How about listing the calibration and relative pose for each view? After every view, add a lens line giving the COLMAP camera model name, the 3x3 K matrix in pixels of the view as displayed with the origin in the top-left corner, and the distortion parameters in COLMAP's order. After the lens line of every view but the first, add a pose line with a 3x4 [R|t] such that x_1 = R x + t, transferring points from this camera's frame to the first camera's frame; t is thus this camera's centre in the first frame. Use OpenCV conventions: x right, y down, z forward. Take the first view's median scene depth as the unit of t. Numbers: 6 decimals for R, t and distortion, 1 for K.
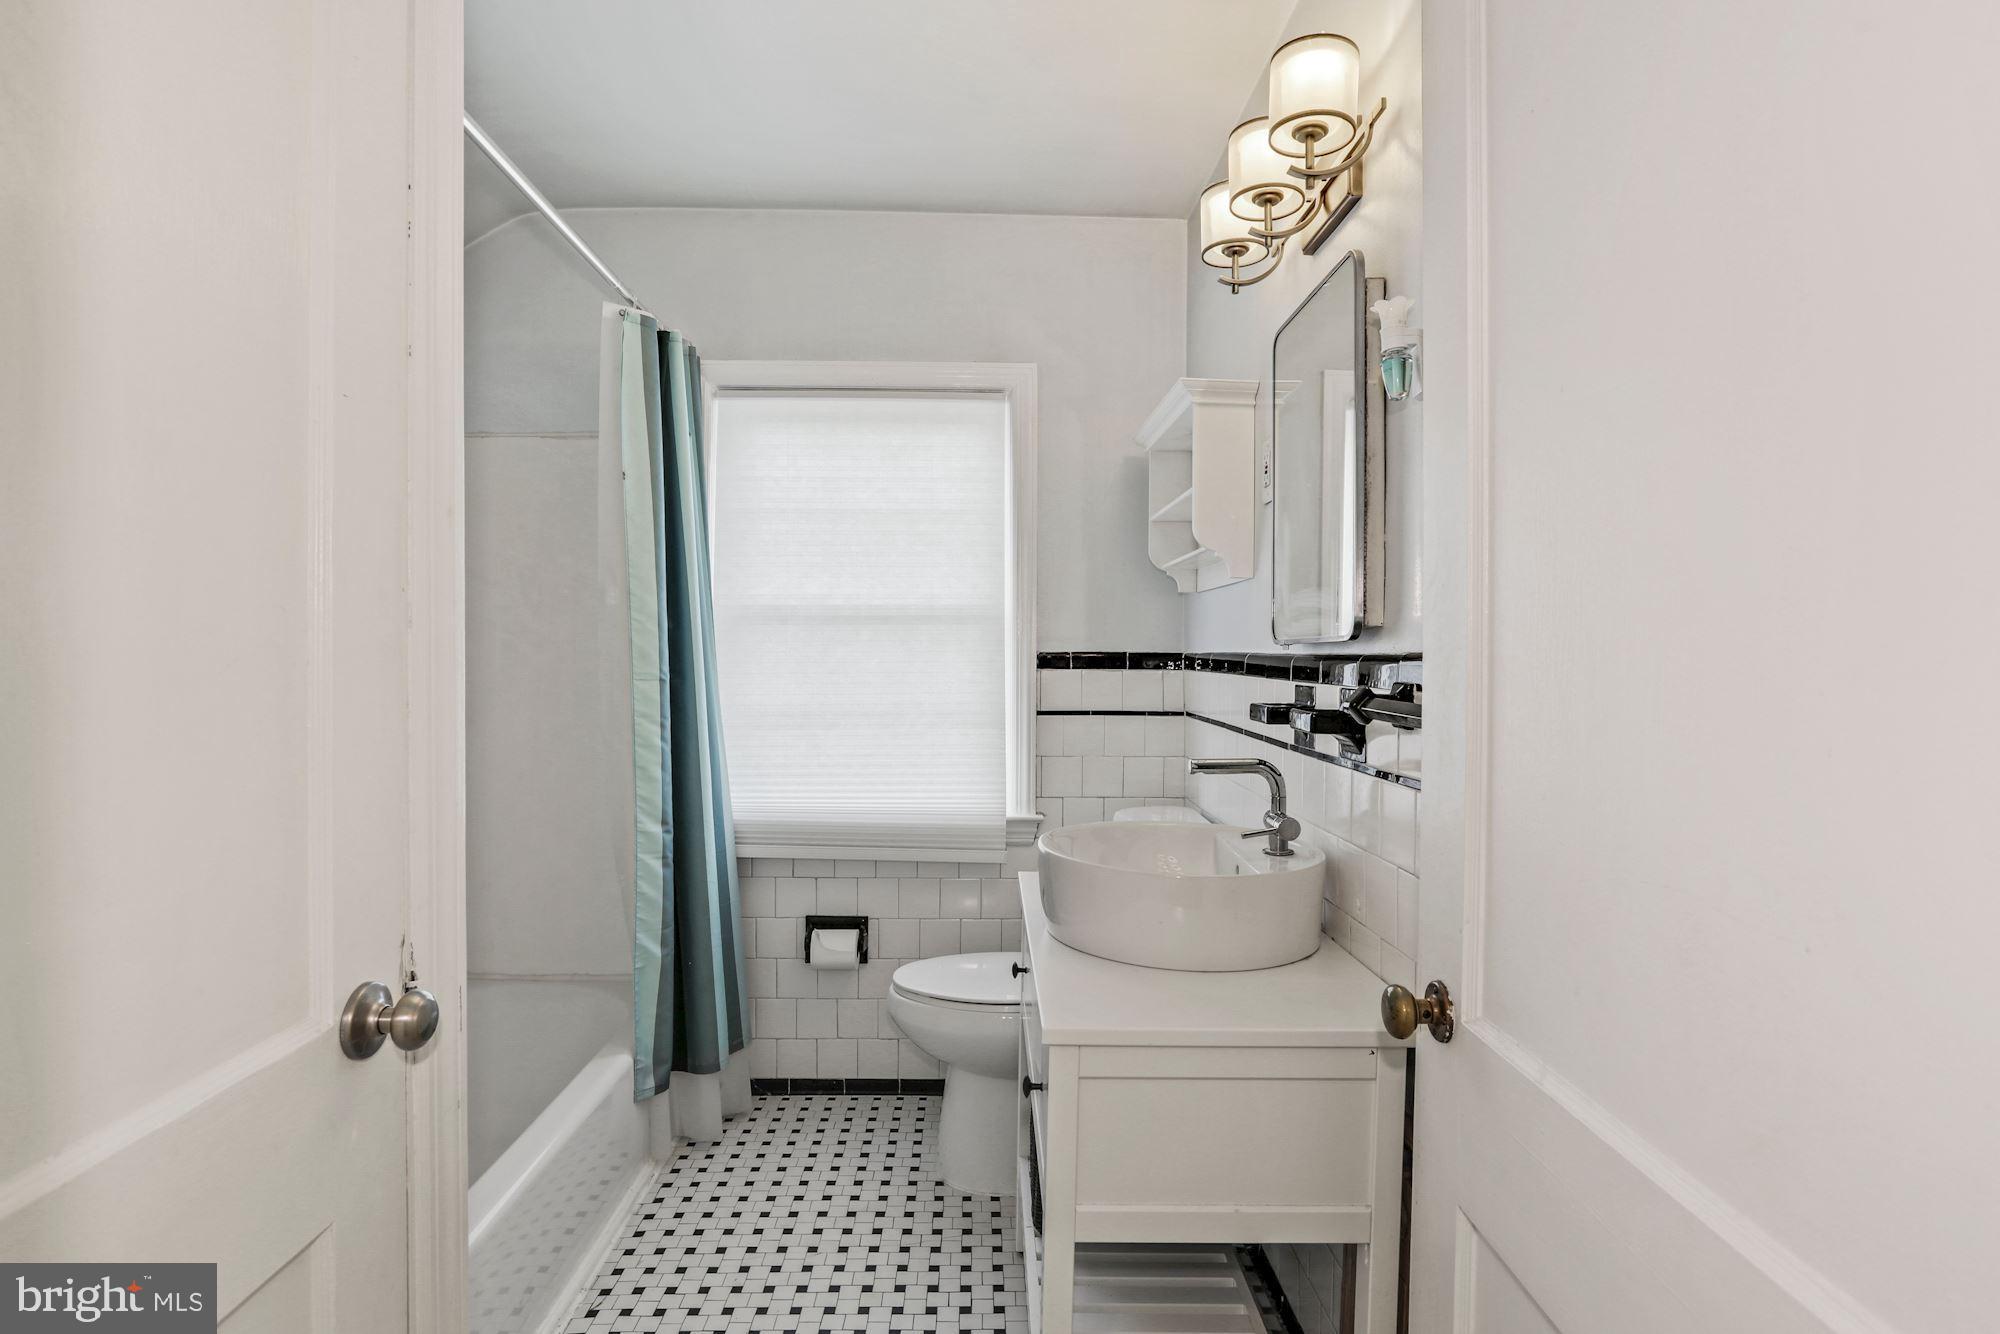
lens RADIAL K [[980.7, 0, 992.8], [0, 980.7, 671.3], [0, 0, 1]] dist [0.029555, 0.002057]
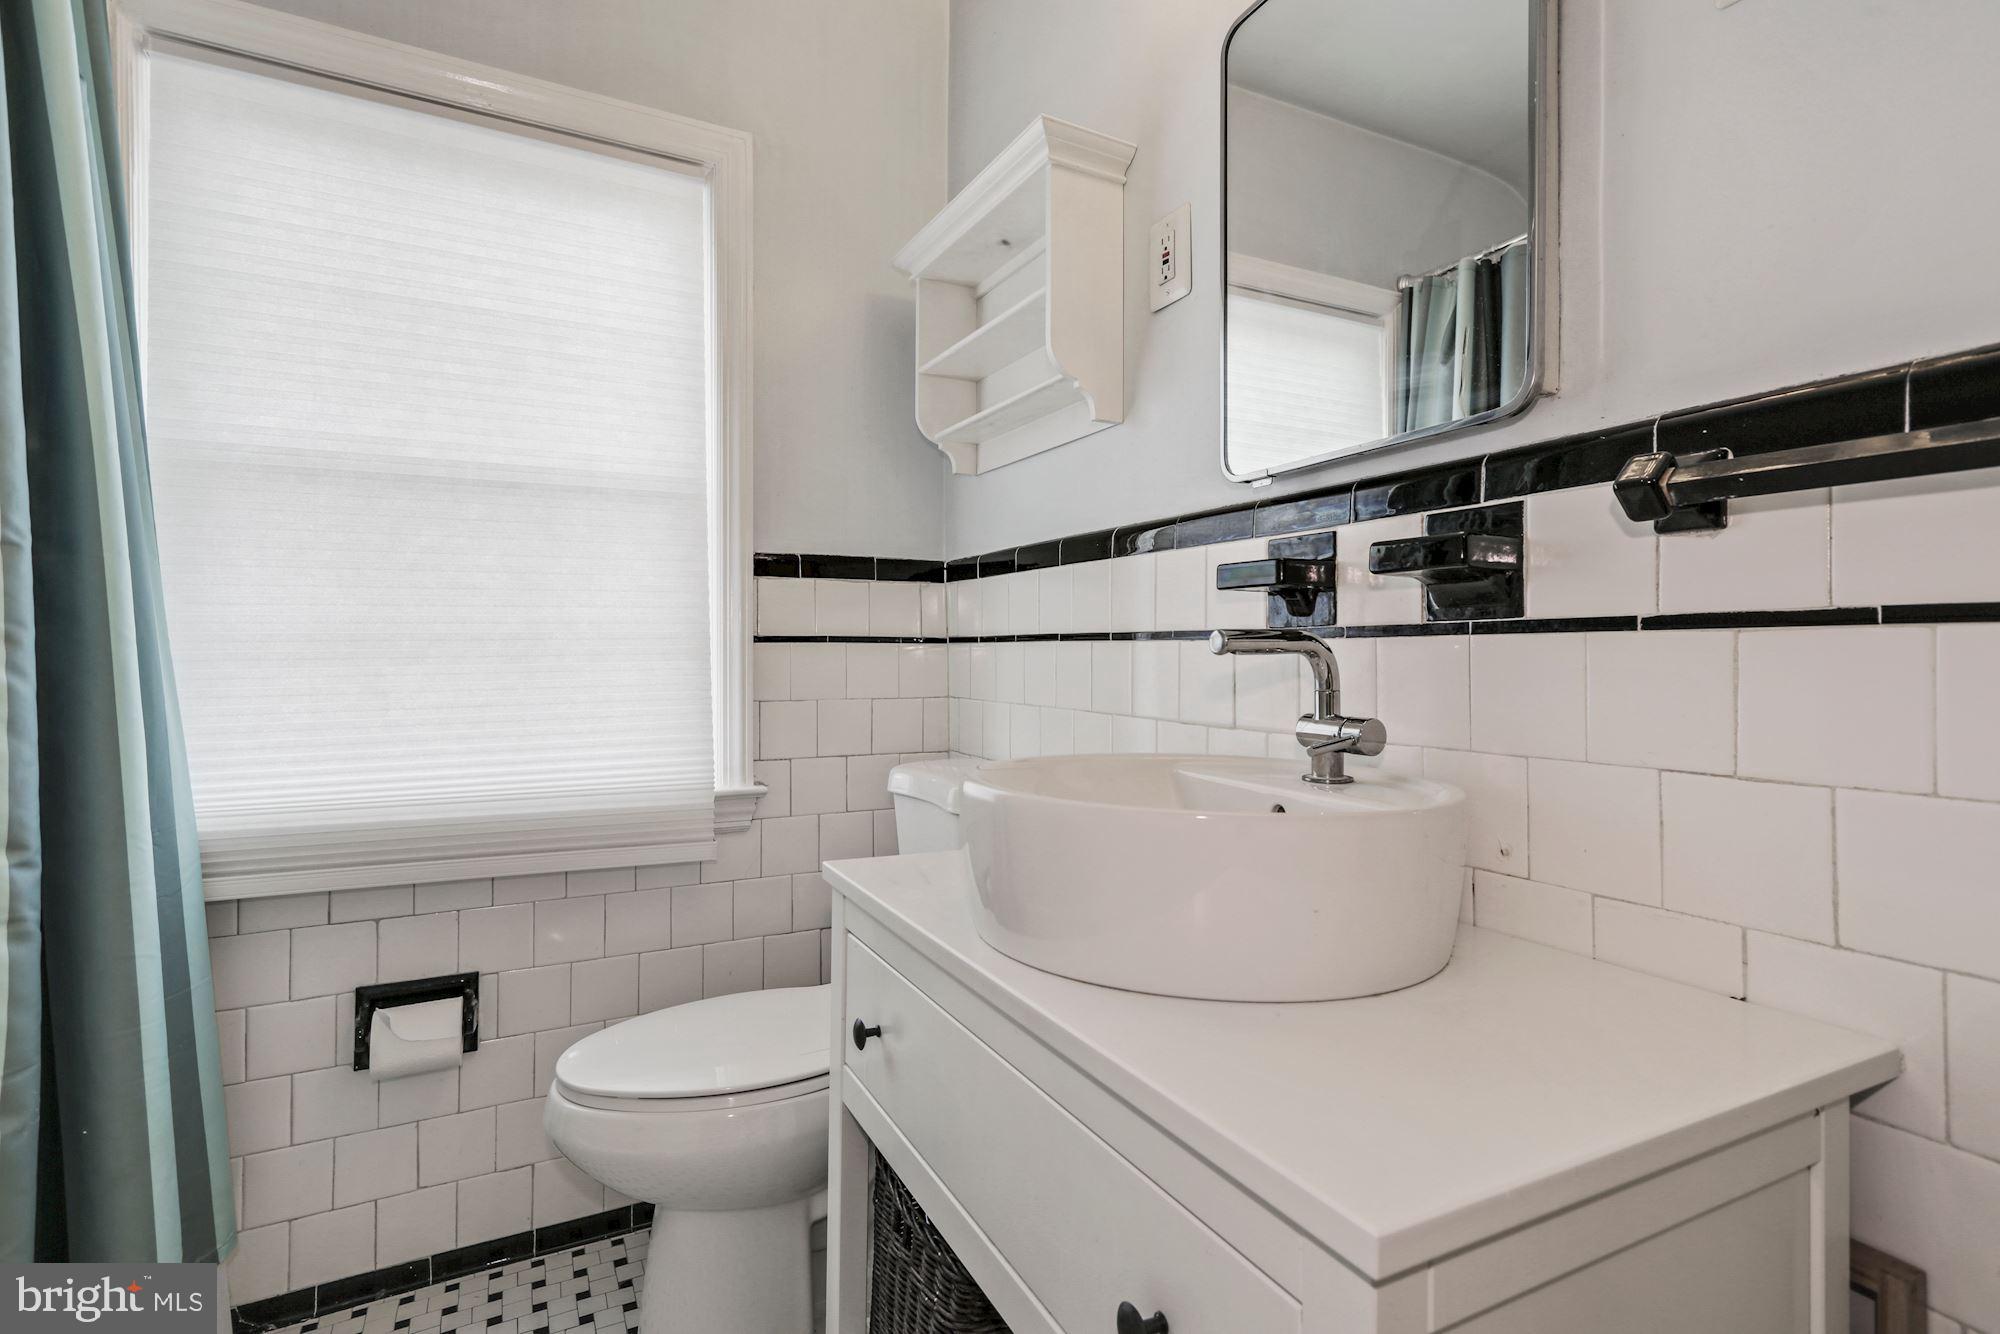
lens RADIAL K [[980.7, 0, 1011.5], [0, 980.7, 637.1], [0, 0, 1]] dist [0.029555, 0.002057]
pose [[0.901065, -0.005489, 0.433650, -0.096548], [0.015548, 0.999686, -0.019652, 0.059963], [-0.433406, 0.024450, 0.900867, 0.301864]]
